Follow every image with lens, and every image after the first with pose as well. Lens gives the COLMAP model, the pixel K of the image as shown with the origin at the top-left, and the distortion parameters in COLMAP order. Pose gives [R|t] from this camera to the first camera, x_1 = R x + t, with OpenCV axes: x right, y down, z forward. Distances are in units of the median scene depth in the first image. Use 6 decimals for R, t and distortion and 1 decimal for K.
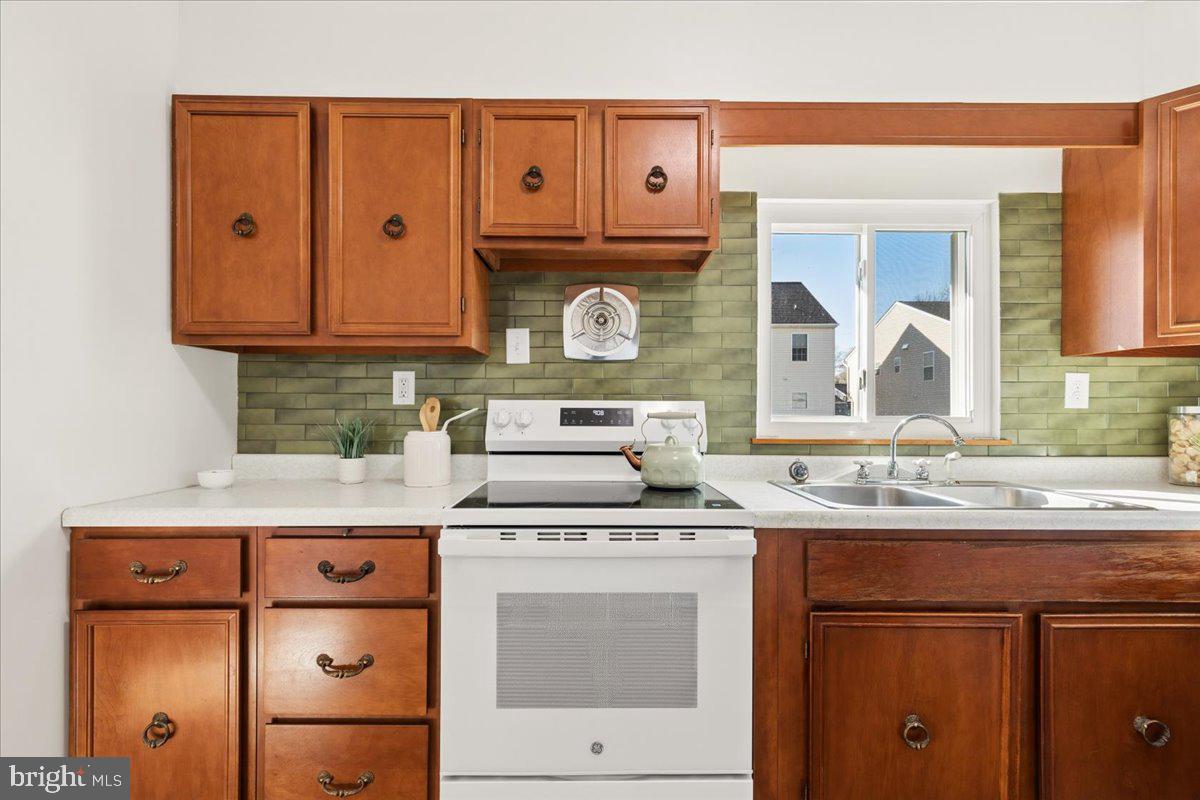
lens RADIAL K [[543.6, 0, 598.2], [0, 543.6, 405.2], [0, 0, 1]] dist [-0.000440, 0.000508]
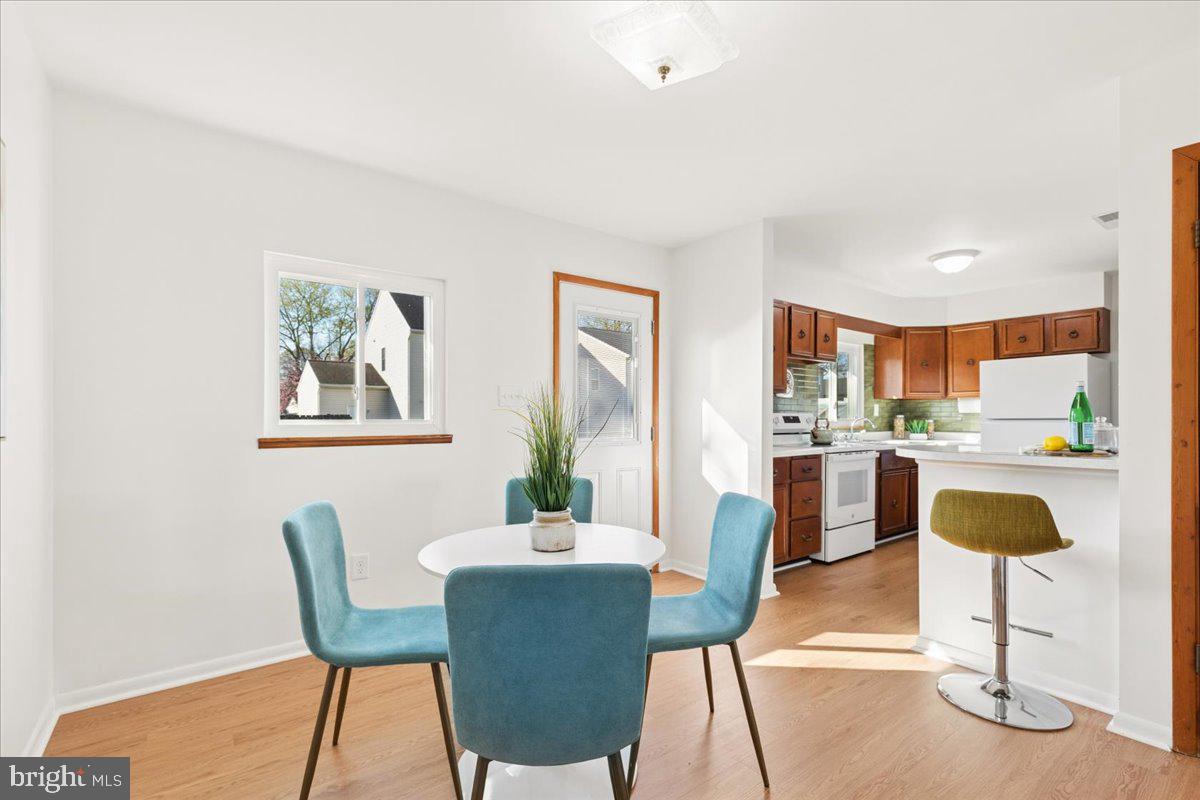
lens RADIAL K [[543.6, 0, 601.9], [0, 543.6, 407.2], [0, 0, 1]] dist [-0.000440, 0.000508]
pose [[0.793873, 0.008395, 0.608026, -2.291906], [-0.010131, 0.999949, -0.000578, -0.026113], [-0.607999, -0.005701, 0.793917, -0.513855]]
